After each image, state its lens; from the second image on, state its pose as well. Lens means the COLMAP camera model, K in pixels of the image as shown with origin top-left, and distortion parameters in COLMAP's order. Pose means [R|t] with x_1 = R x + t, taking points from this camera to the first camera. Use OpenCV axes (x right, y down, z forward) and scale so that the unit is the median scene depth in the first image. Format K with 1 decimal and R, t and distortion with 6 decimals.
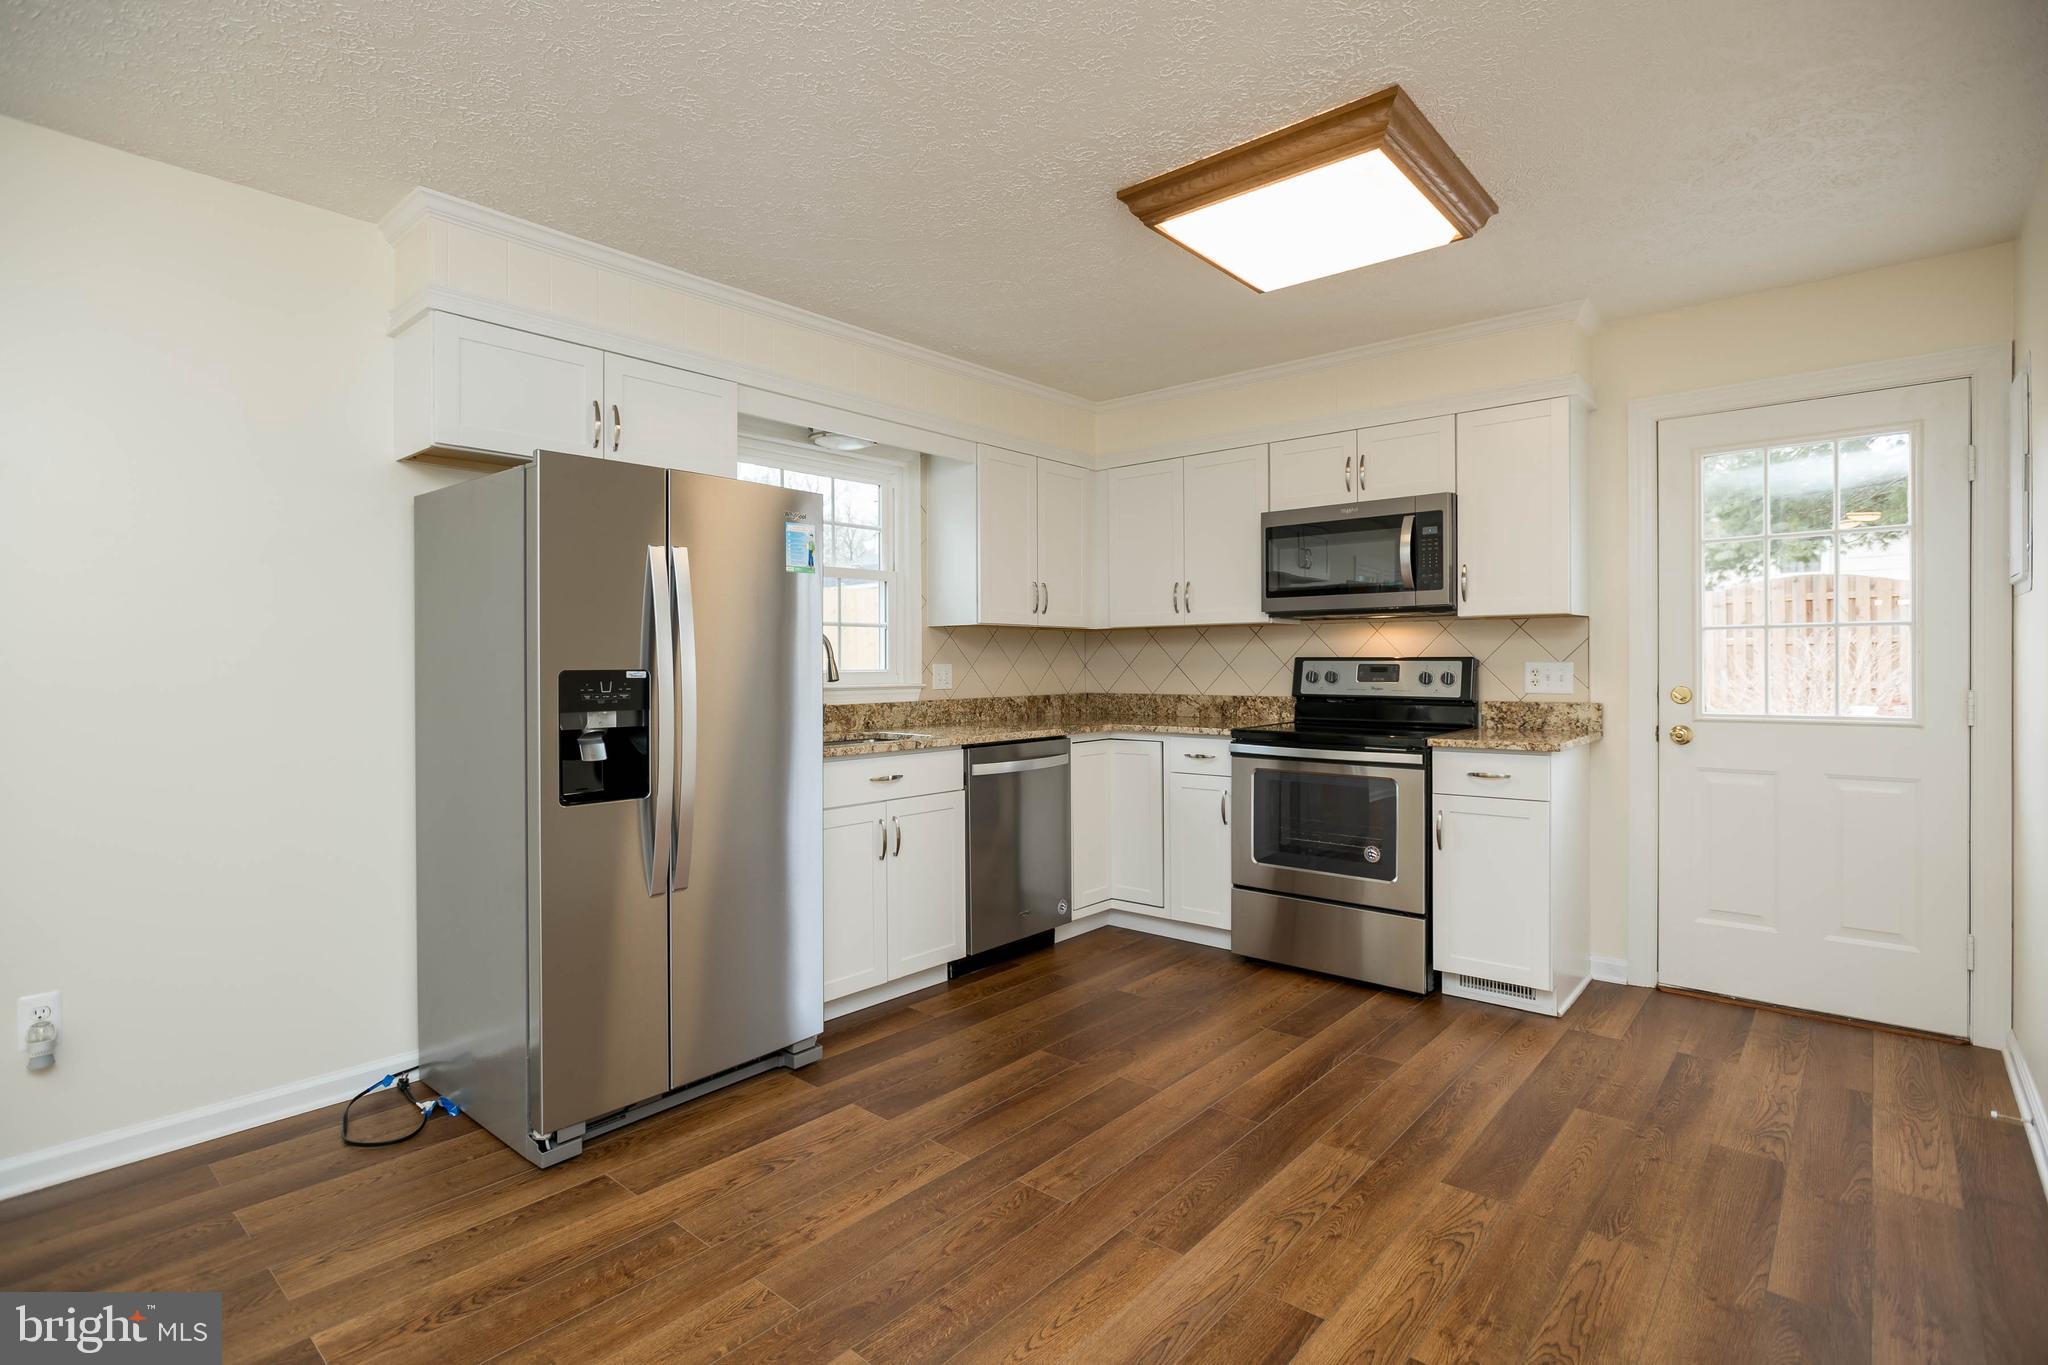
lens RADIAL K [[981.7, 0, 1029.5], [0, 981.7, 670.0], [0, 0, 1]] dist [-0.017904, 0.012189]
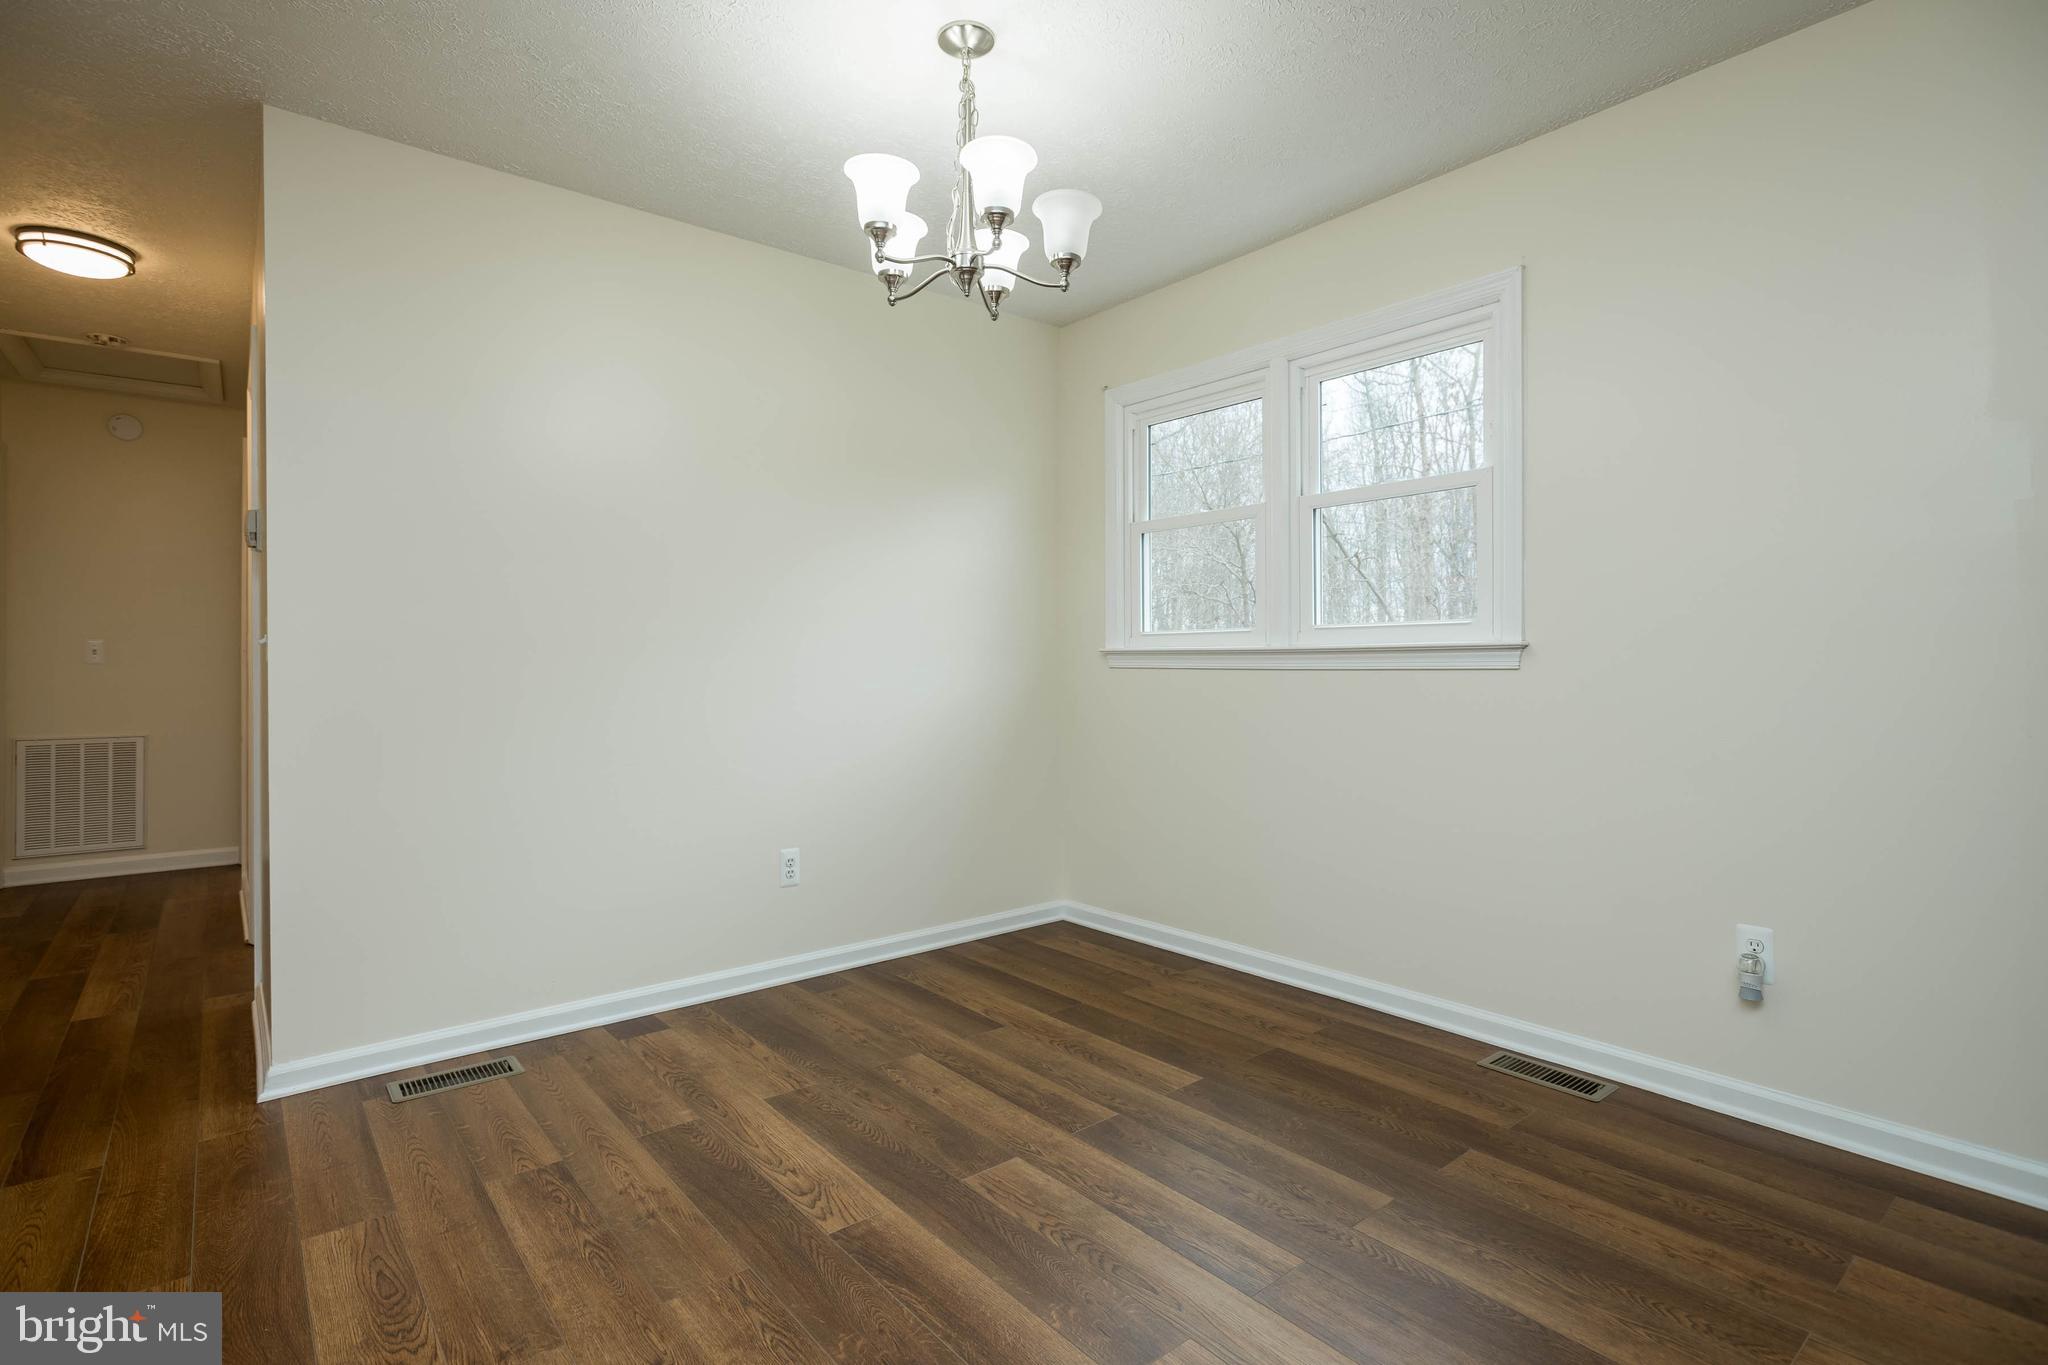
lens RADIAL K [[981.7, 0, 1029.5], [0, 981.7, 670.0], [0, 0, 1]] dist [-0.017904, 0.012189]
pose [[-0.162080, 0.012064, -0.986704, 0.057404], [0.000930, 0.999927, 0.012073, 0.040315], [0.986777, 0.001039, -0.162079, 0.303664]]
